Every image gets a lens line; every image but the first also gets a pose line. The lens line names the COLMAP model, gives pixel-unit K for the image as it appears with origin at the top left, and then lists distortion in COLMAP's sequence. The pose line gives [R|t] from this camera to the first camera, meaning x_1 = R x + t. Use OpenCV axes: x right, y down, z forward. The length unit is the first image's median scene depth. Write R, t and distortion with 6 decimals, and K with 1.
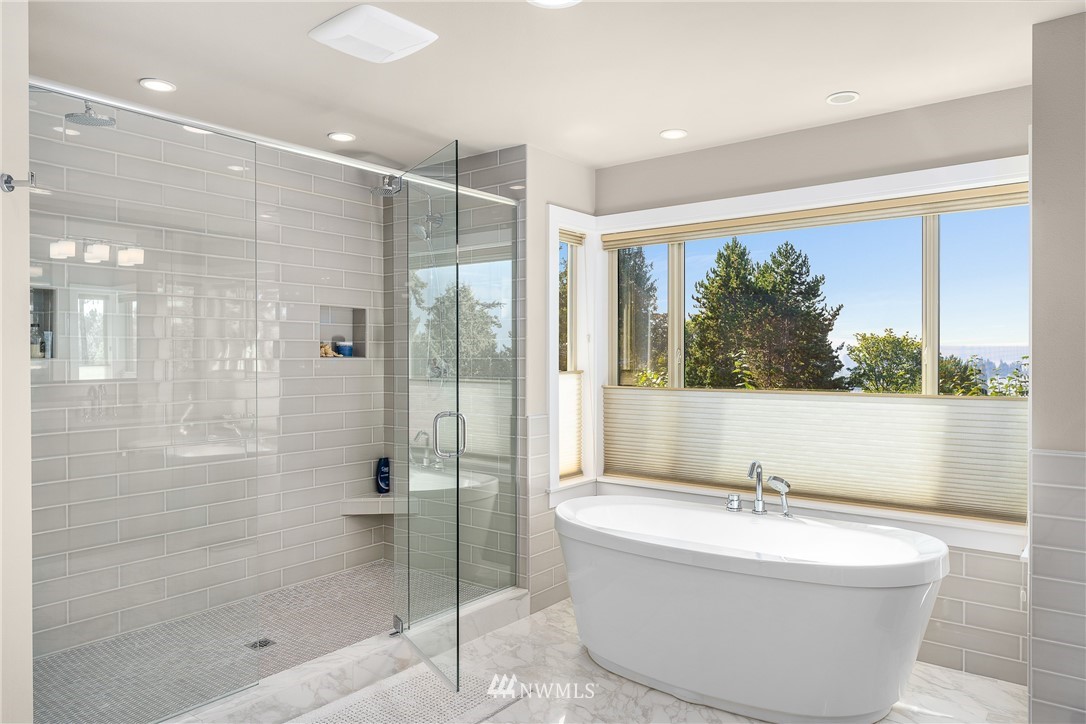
lens RADIAL K [[729.4, 0, 542.8], [0, 729.4, 362.0], [0, 0, 1]] dist [-0.000144, 0.005651]
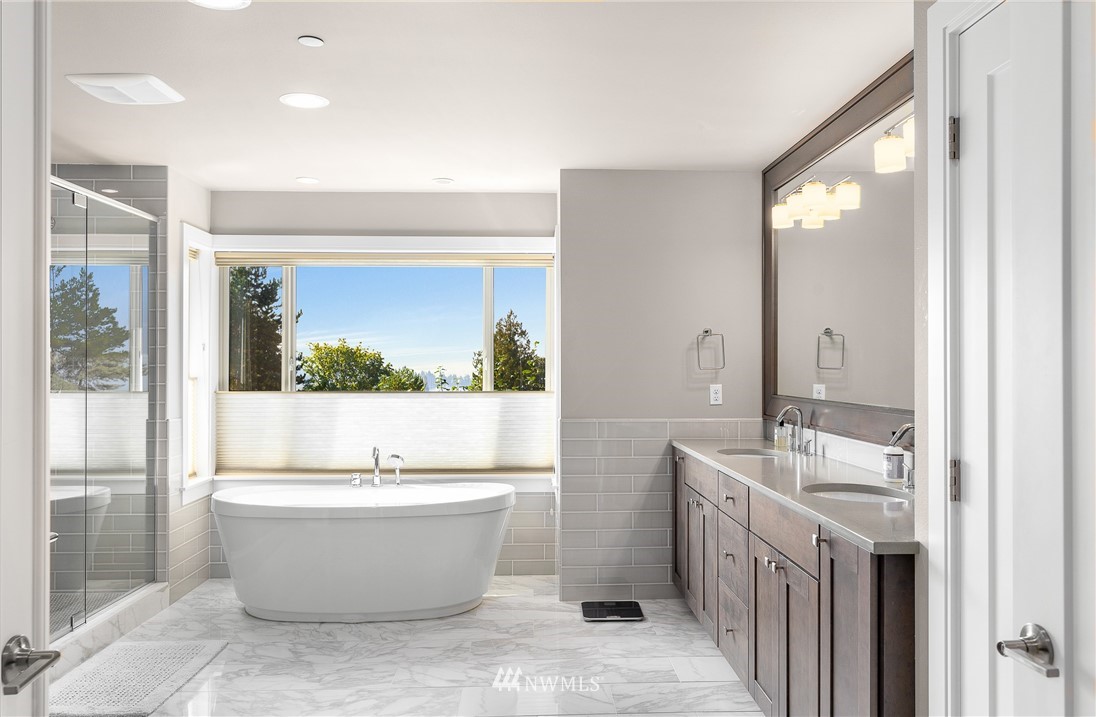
lens RADIAL K [[858.6, 0, 548.2], [0, 858.6, 361.9], [0, 0, 1]] dist [0.007993, 0.000360]
pose [[0.768938, 0.006120, 0.639295, -0.377686], [0.003373, 0.999901, -0.013629, 0.008302], [-0.639315, 0.012636, 0.768841, -0.310017]]
